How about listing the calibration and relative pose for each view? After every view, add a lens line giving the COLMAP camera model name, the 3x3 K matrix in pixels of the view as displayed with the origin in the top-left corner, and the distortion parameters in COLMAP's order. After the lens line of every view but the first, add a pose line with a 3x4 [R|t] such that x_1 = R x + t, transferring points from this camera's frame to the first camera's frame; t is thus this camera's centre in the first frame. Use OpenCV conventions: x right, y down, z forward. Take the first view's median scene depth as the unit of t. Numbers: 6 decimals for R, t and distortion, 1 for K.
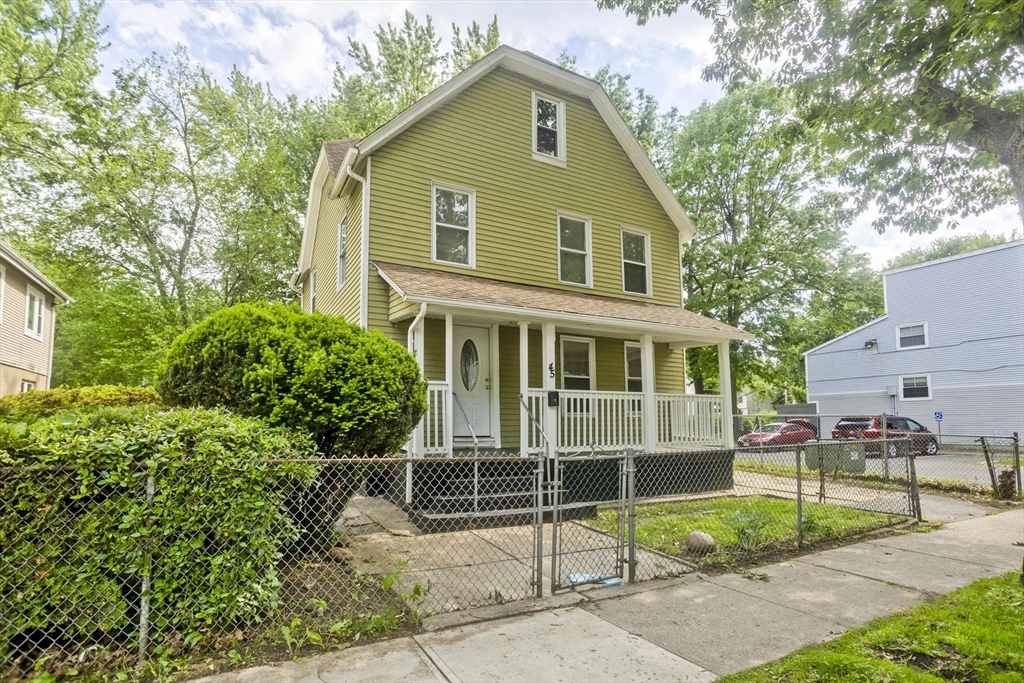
lens RADIAL K [[507.5, 0, 509.3], [0, 507.5, 332.4], [0, 0, 1]] dist [-0.053527, 0.037528]
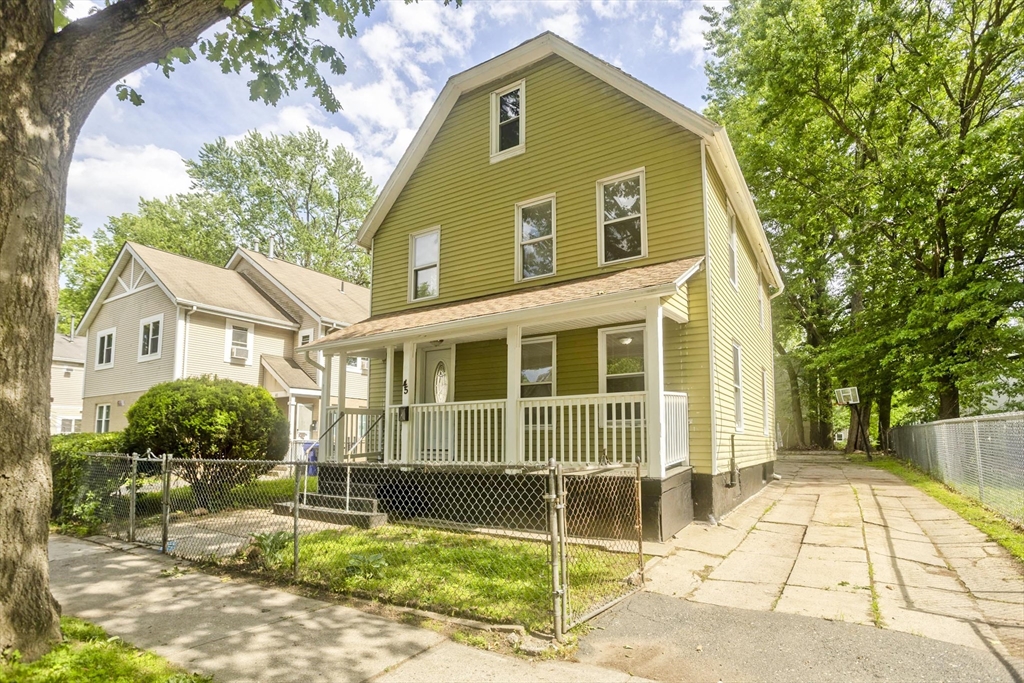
lens RADIAL K [[548.4, 0, 510.6], [0, 548.4, 317.1], [0, 0, 1]] dist [-0.026804, 0.000364]
pose [[0.456920, -0.195927, -0.867662, 0.943003], [0.164134, 0.977261, -0.134242, 0.095105], [0.874234, -0.081075, 0.478688, 0.513357]]
